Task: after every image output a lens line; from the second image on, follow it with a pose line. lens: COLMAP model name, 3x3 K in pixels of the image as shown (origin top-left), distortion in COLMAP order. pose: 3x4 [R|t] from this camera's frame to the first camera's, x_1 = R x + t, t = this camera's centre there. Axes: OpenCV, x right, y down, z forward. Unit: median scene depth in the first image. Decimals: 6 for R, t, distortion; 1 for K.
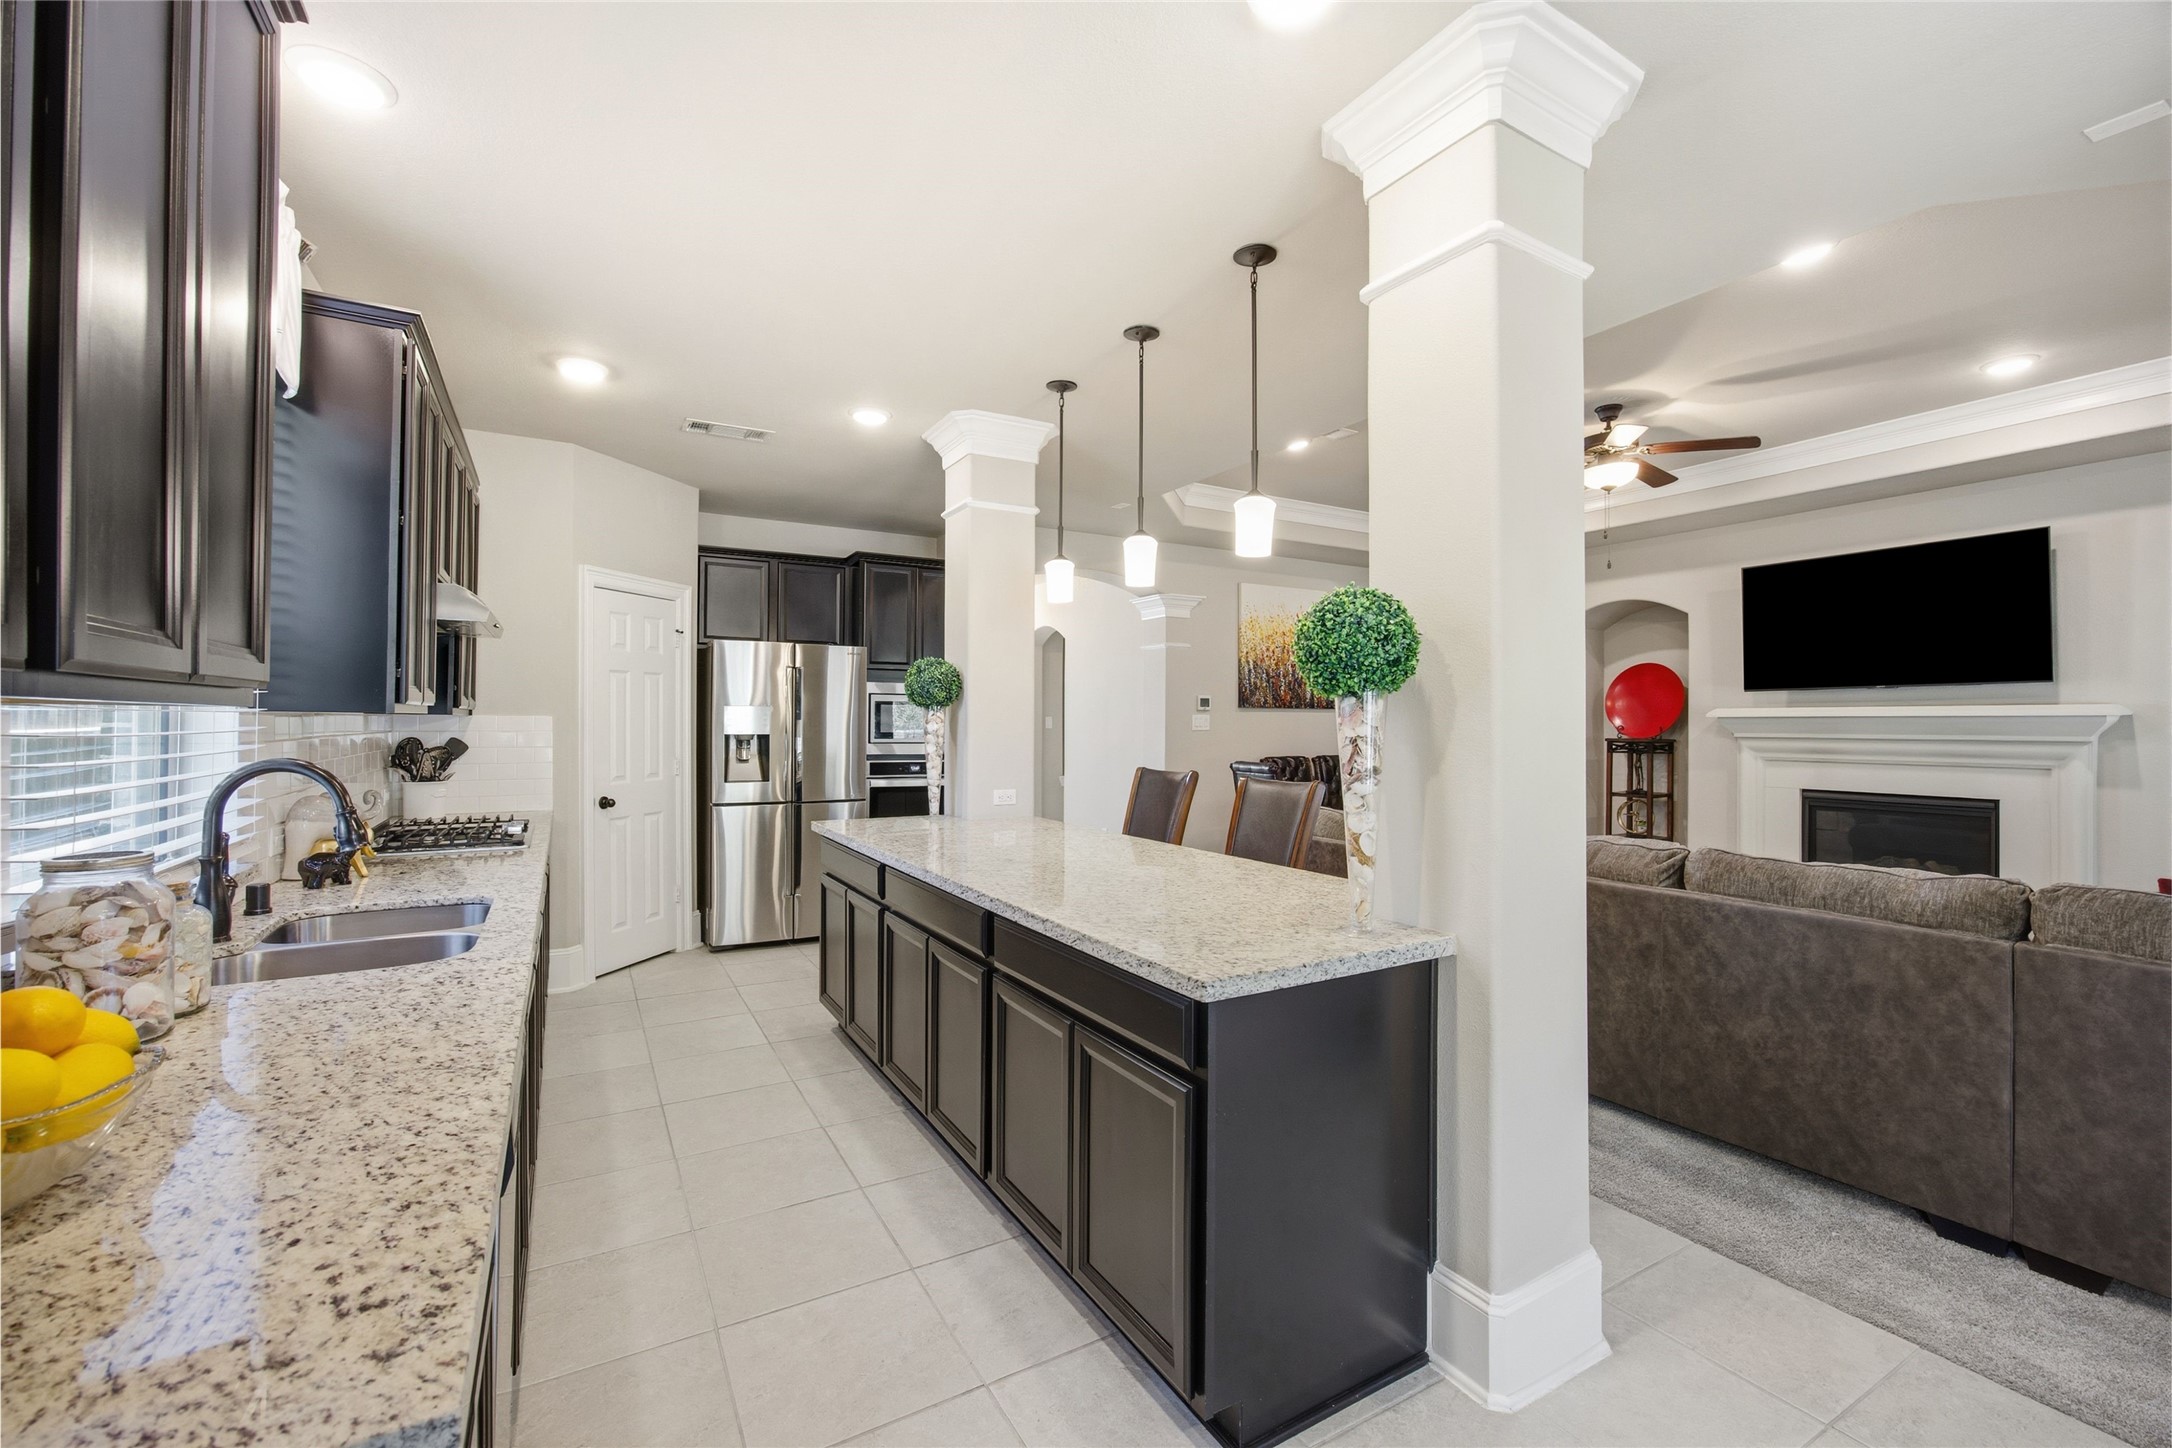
lens RADIAL K [[936.9, 0, 1081.1], [0, 936.9, 709.5], [0, 0, 1]] dist [-0.013740, 0.005193]
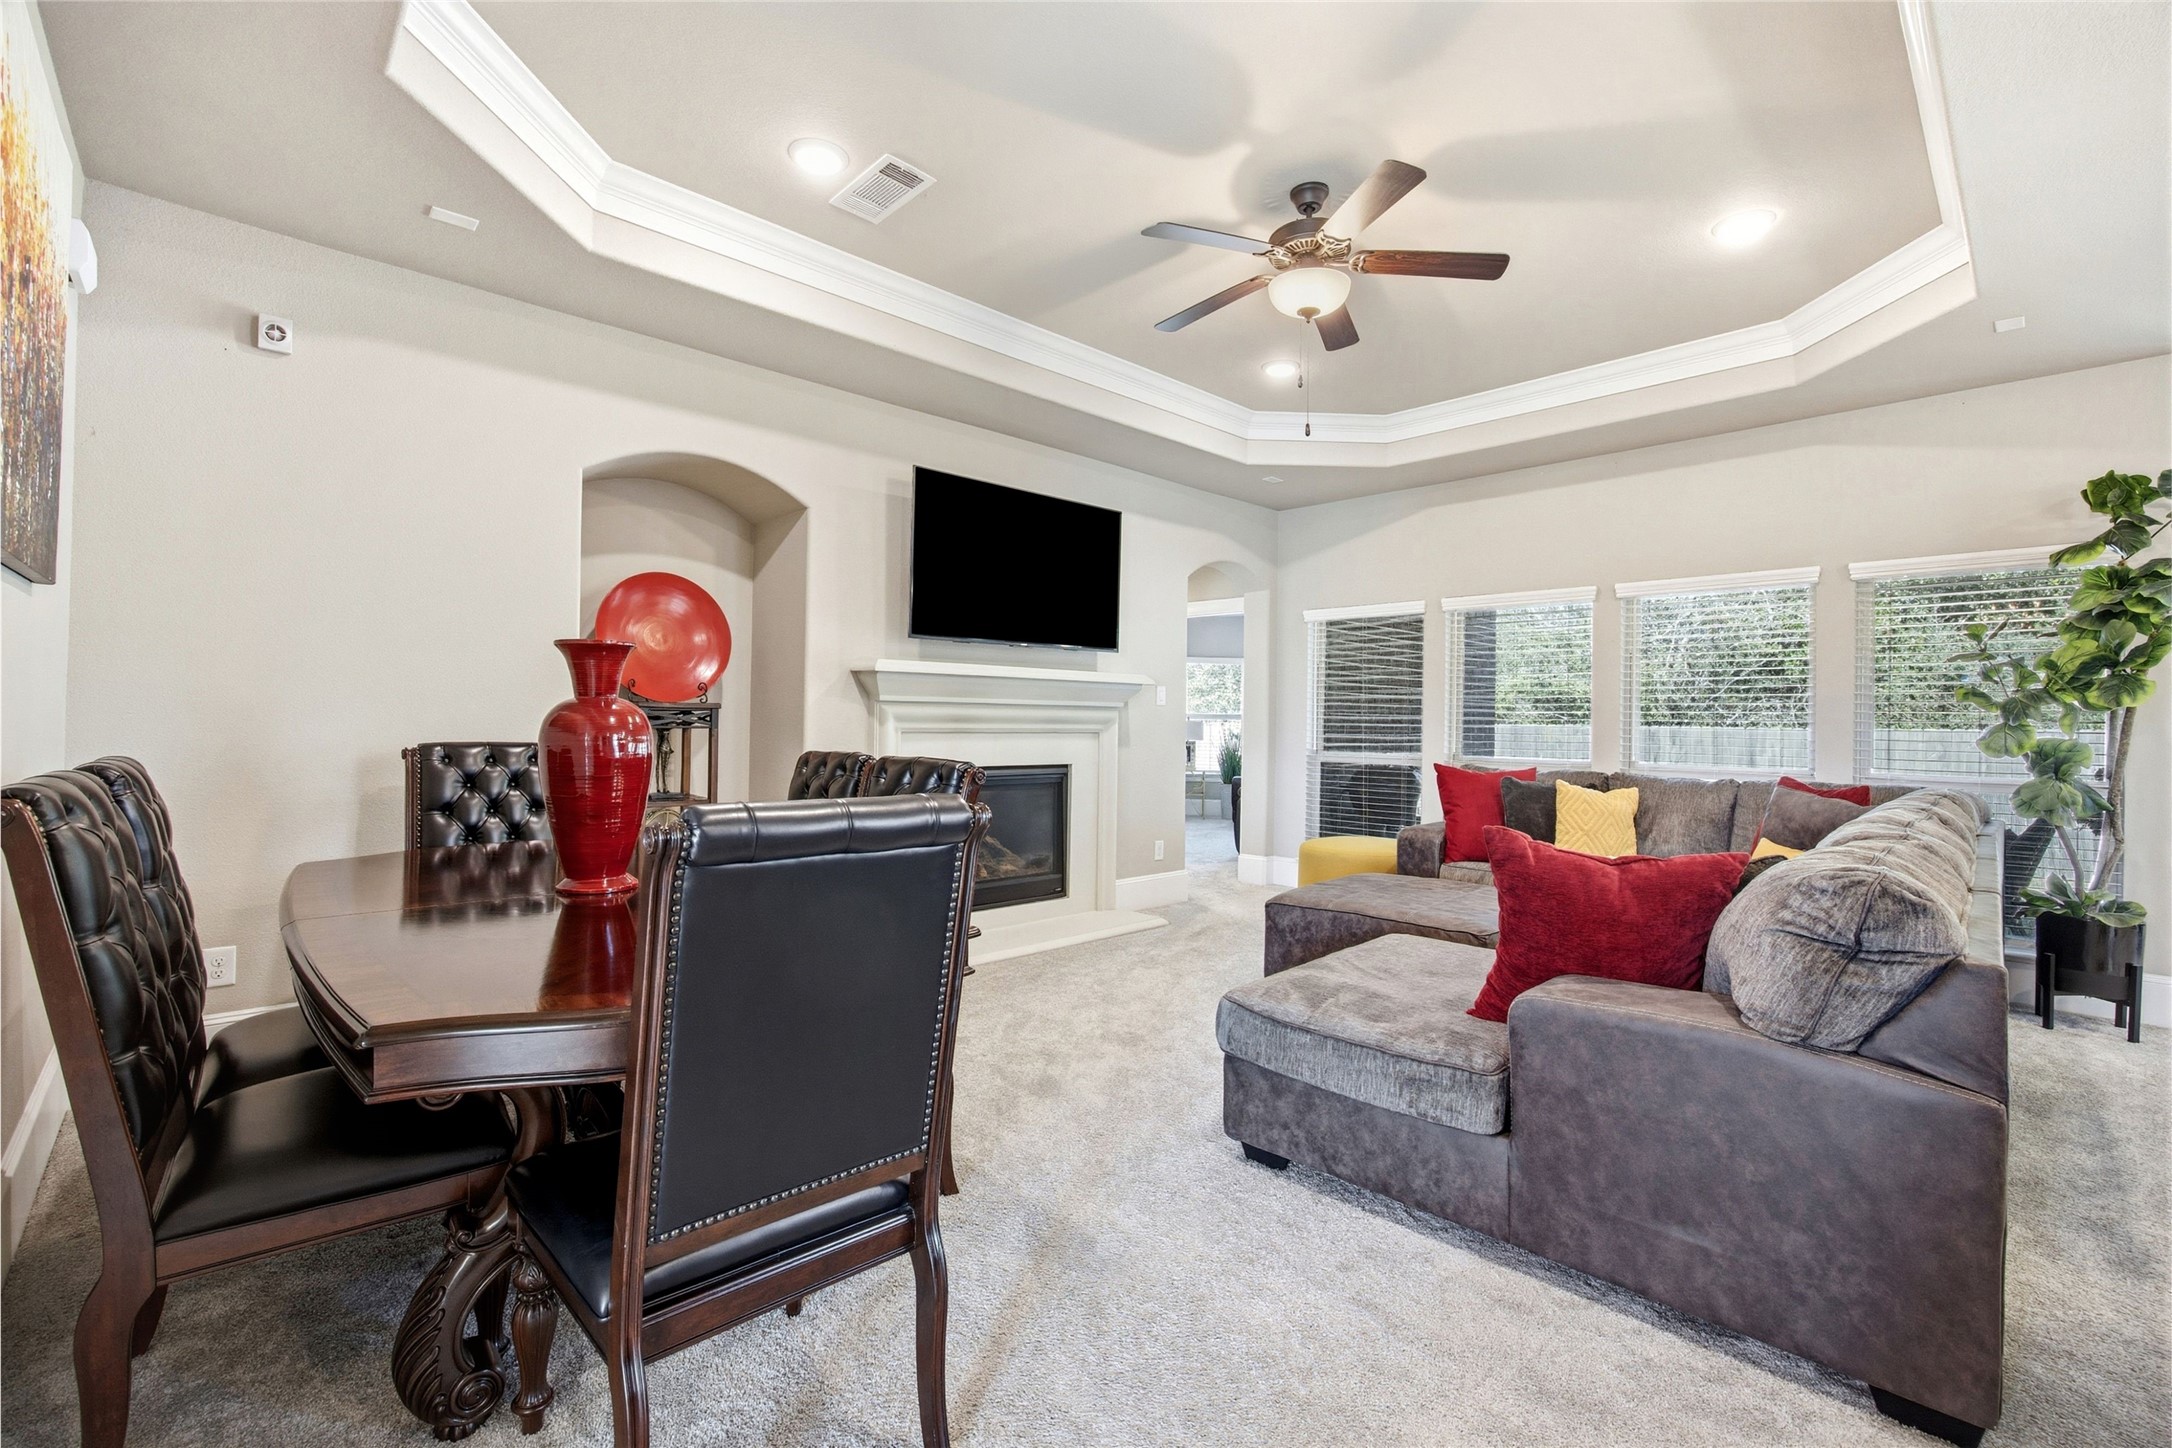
lens RADIAL K [[936.9, 0, 1091.6], [0, 936.9, 720.2], [0, 0, 1]] dist [-0.013740, 0.005193]
pose [[-0.238352, -0.009202, 0.971135, -0.028238], [-0.026433, 0.999646, 0.002984, 0.039164], [-0.970819, -0.024959, -0.238511, 1.039423]]
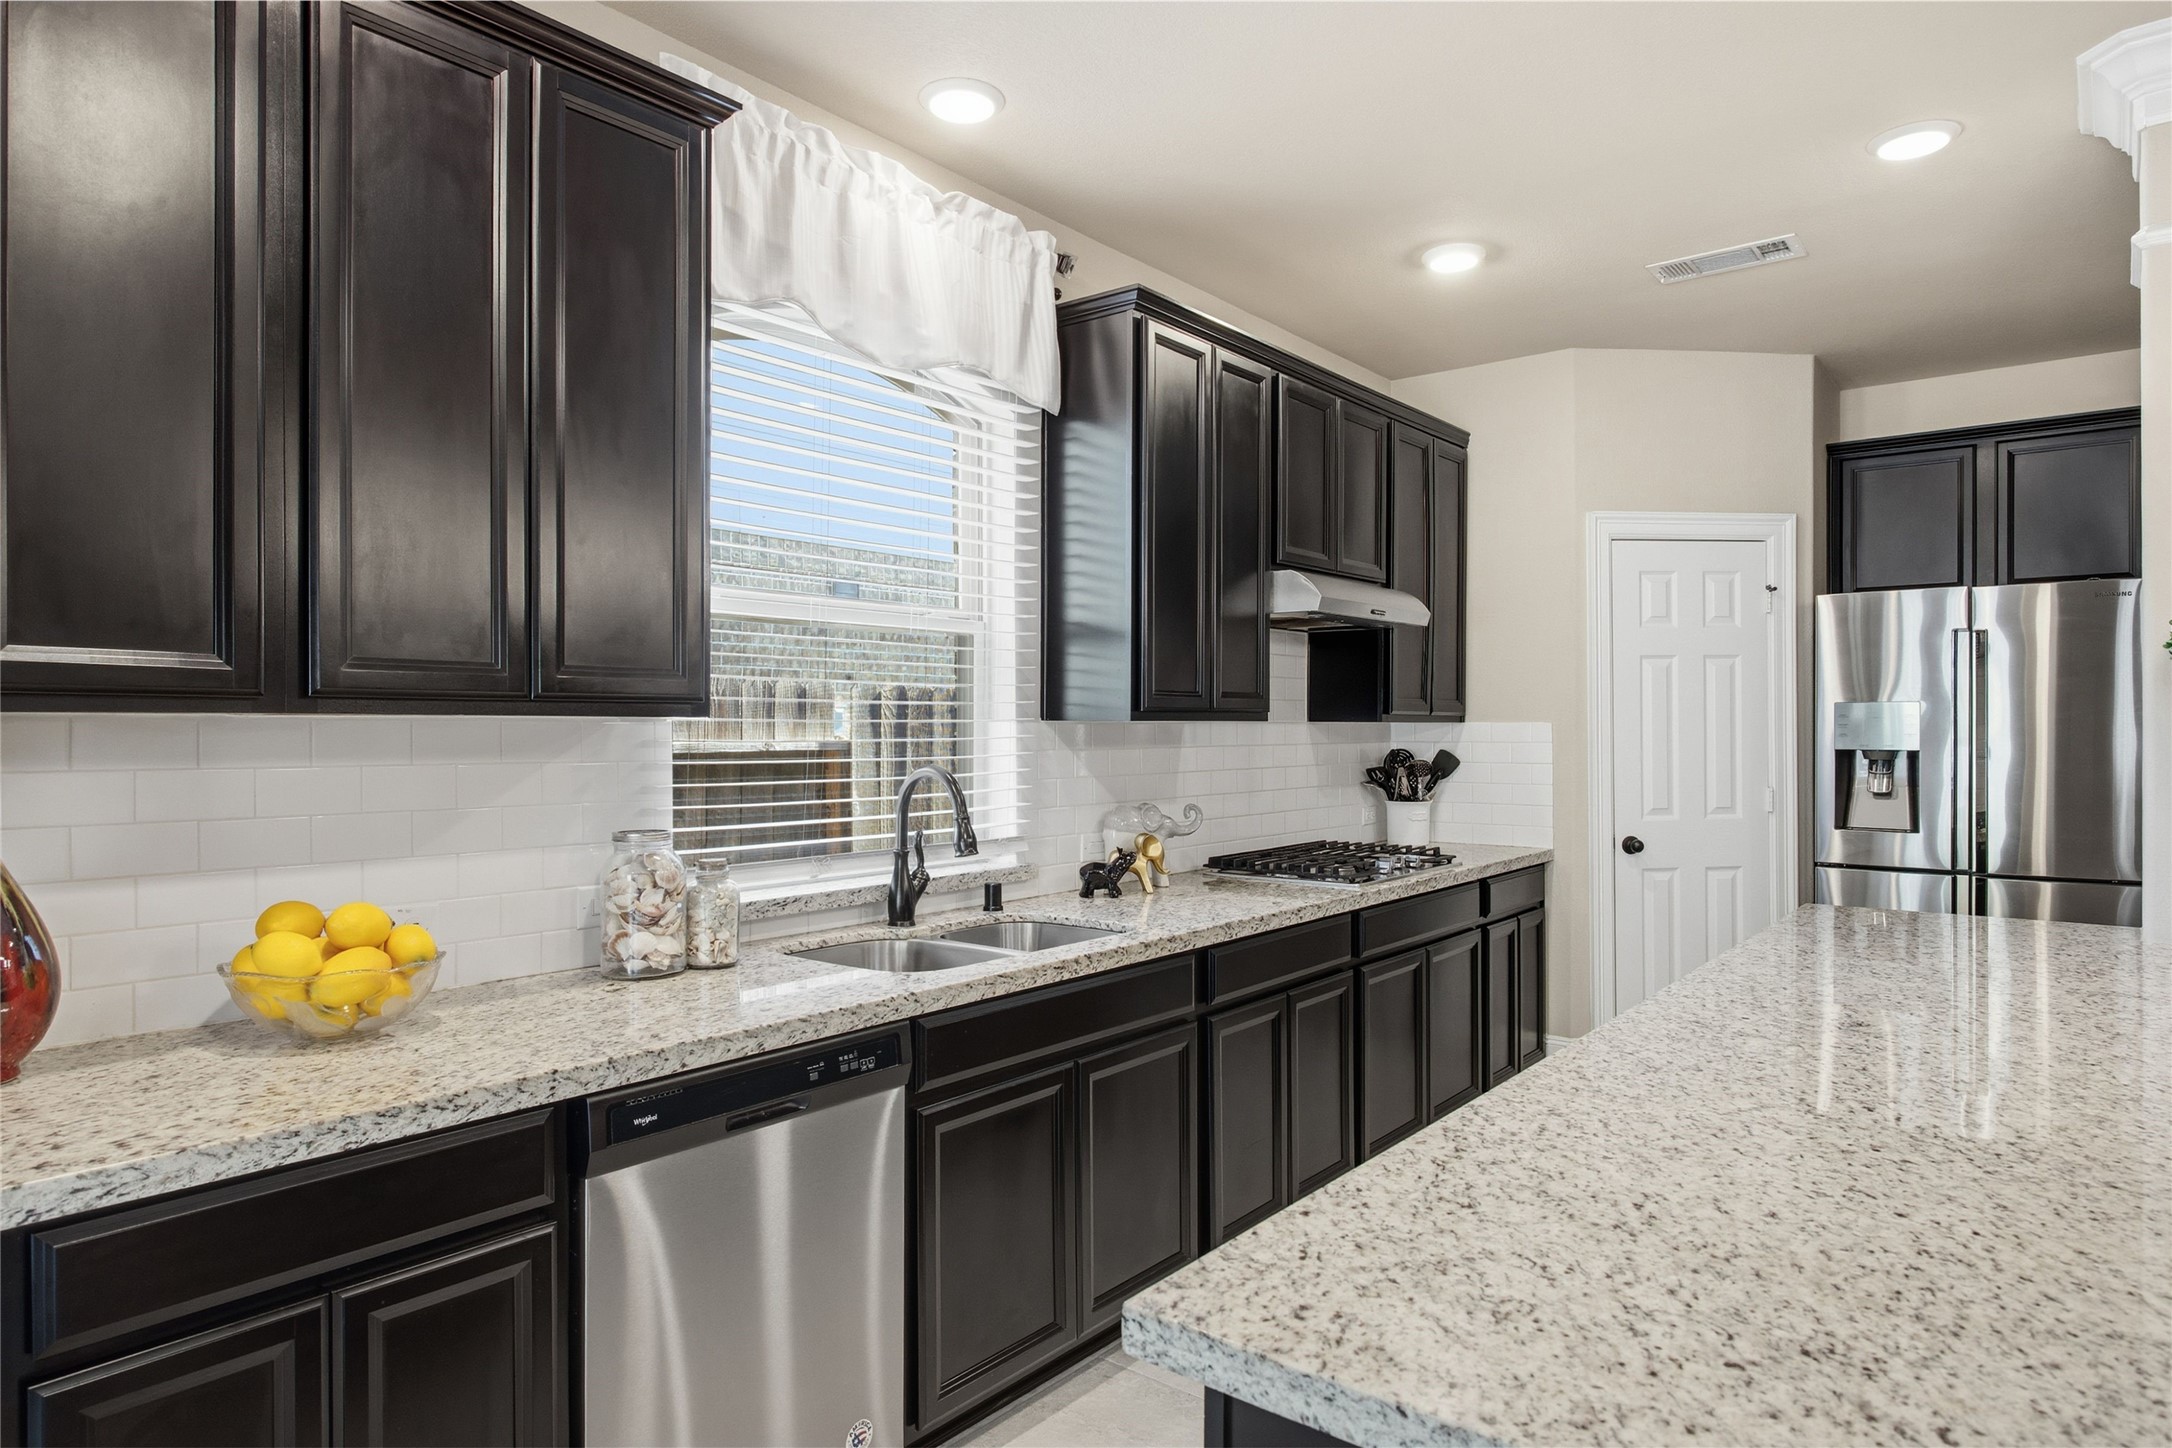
lens RADIAL K [[1267.2, 0, 1082.3], [0, 1267.2, 730.3], [0, 0, 1]] dist [-0.015017, -0.001024]
pose [[0.337055, -0.010729, -0.941424, 0.192248], [0.017907, 0.999827, -0.004983, 0.008392], [0.941315, -0.015178, 0.337189, 0.225826]]
